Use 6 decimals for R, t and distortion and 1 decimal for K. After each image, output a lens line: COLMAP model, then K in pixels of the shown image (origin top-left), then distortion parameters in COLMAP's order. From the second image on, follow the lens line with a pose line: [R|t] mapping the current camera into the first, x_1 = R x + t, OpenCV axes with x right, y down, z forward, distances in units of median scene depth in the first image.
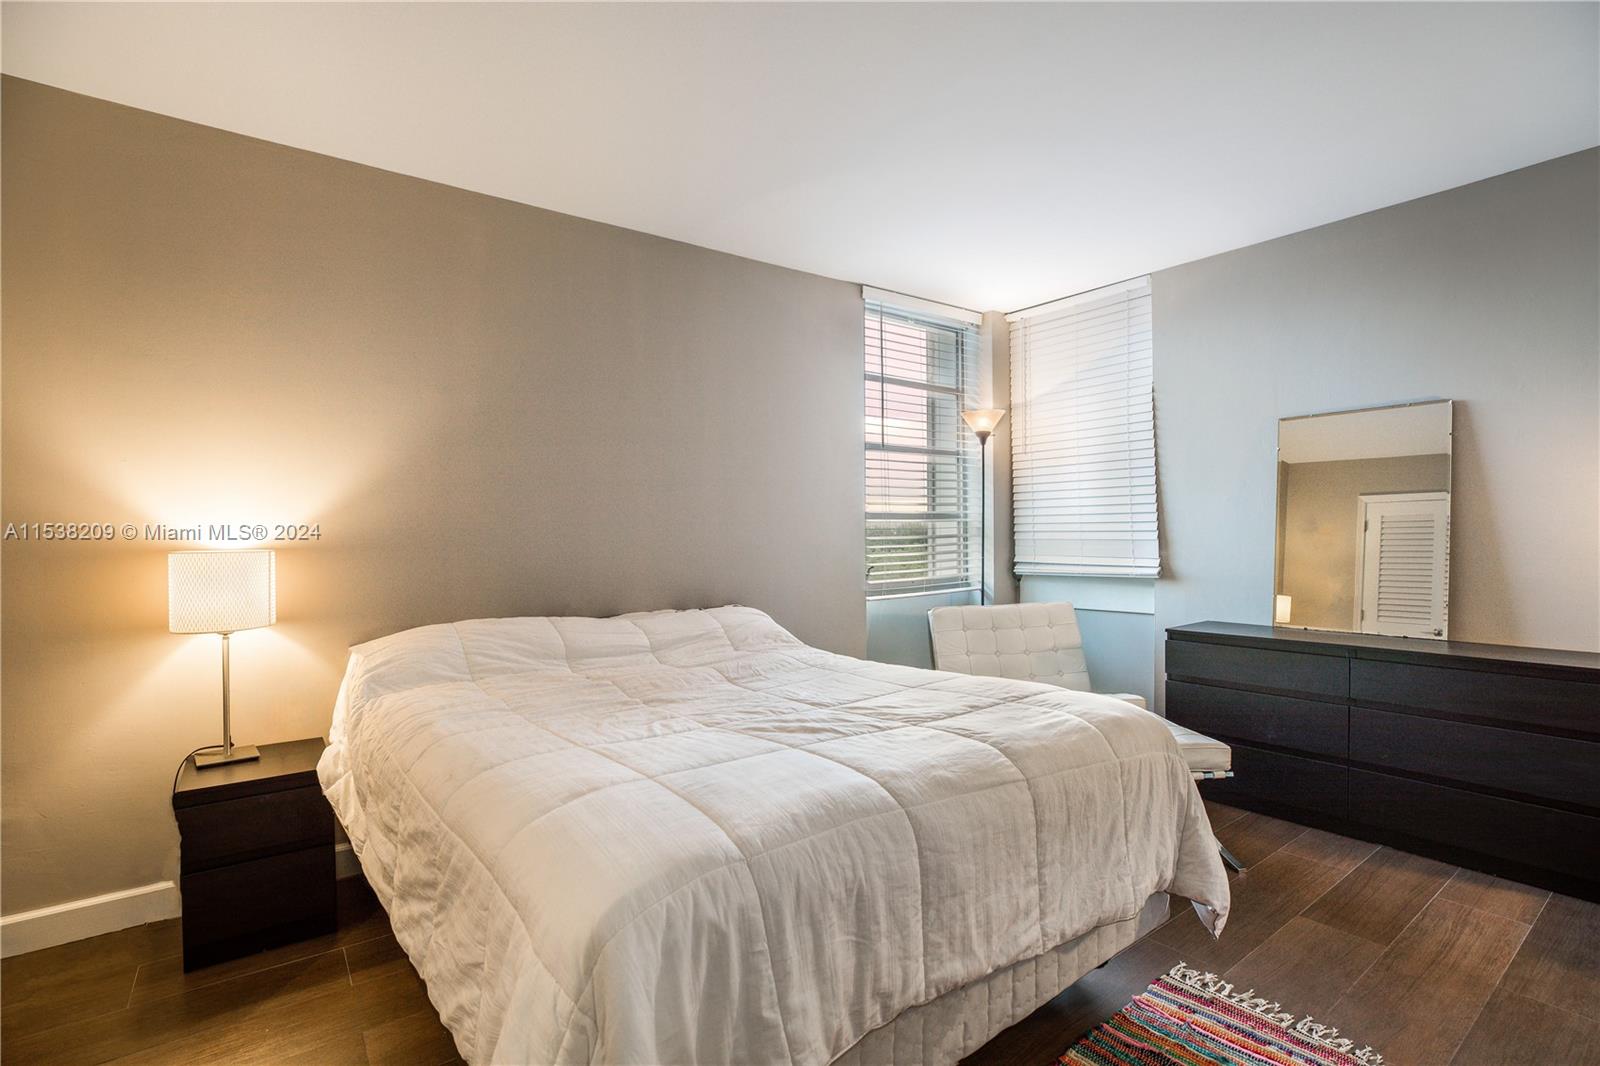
lens RADIAL K [[756.8, 0, 798.8], [0, 756.8, 531.8], [0, 0, 1]] dist [-0.029029, 0.001514]
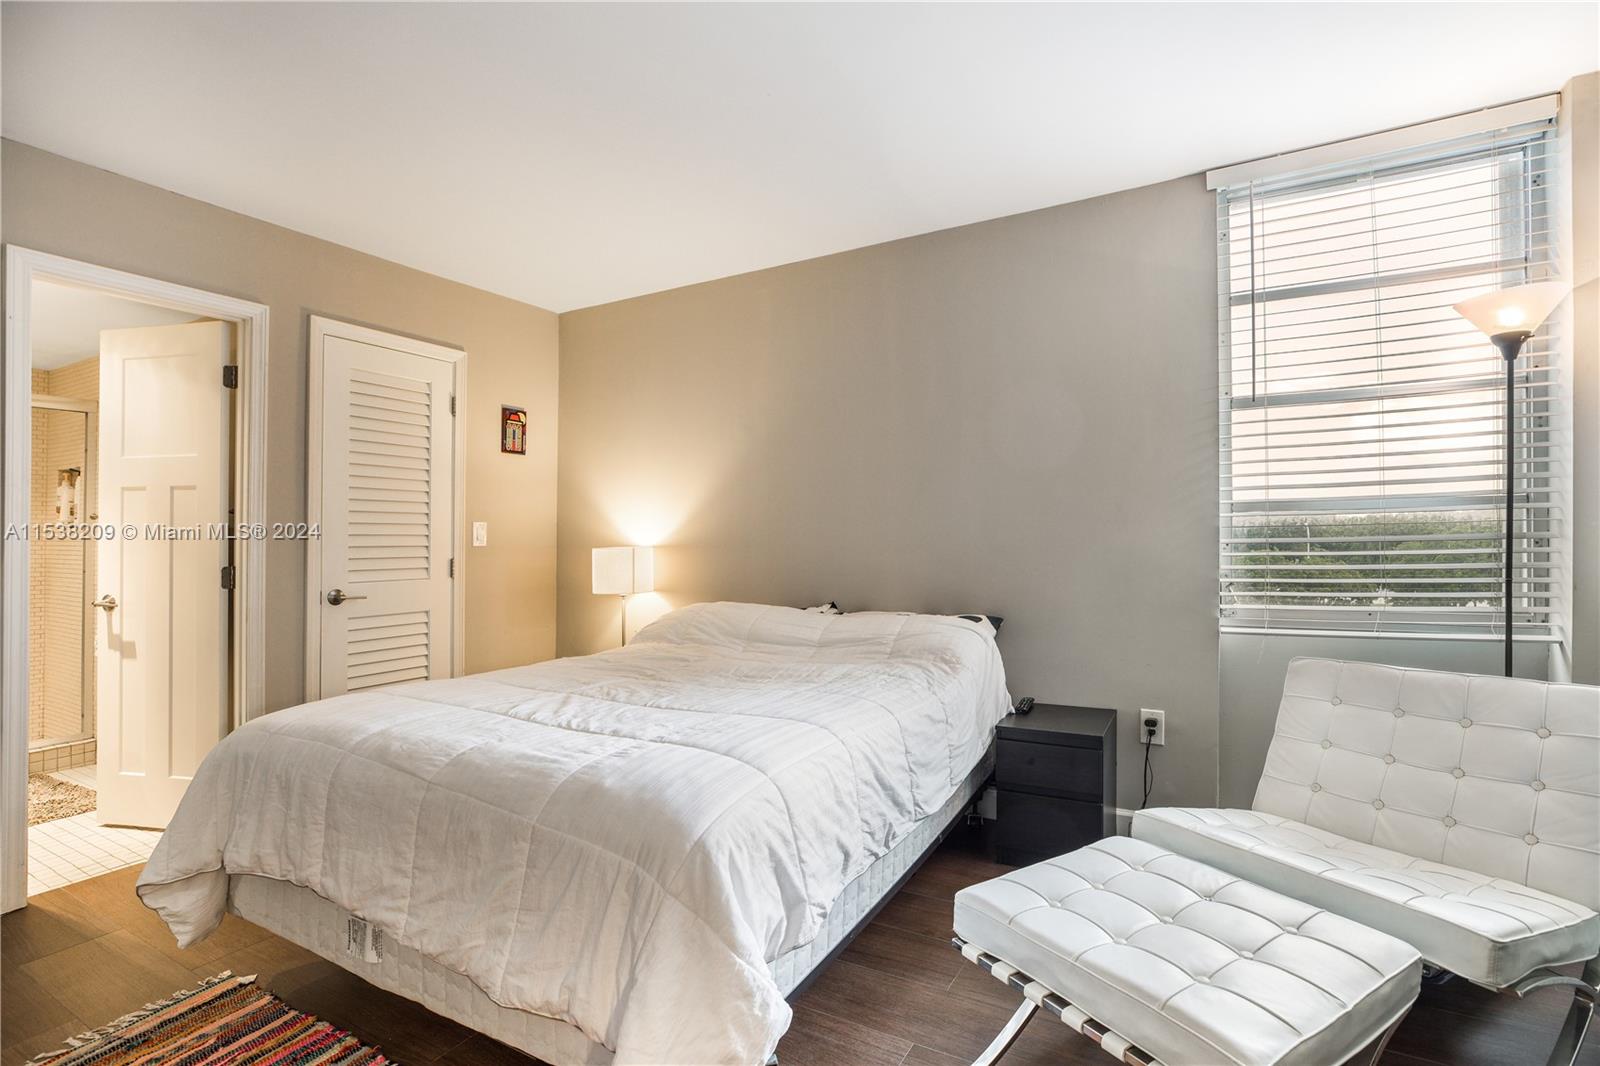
lens RADIAL K [[756.8, 0, 797.6], [0, 756.8, 539.4], [0, 0, 1]] dist [-0.029029, 0.001514]
pose [[0.393026, -0.002165, -0.919525, 0.550001], [0.004652, 0.999989, -0.000366, 0.006086], [0.919516, -0.004134, 0.393032, 0.380590]]
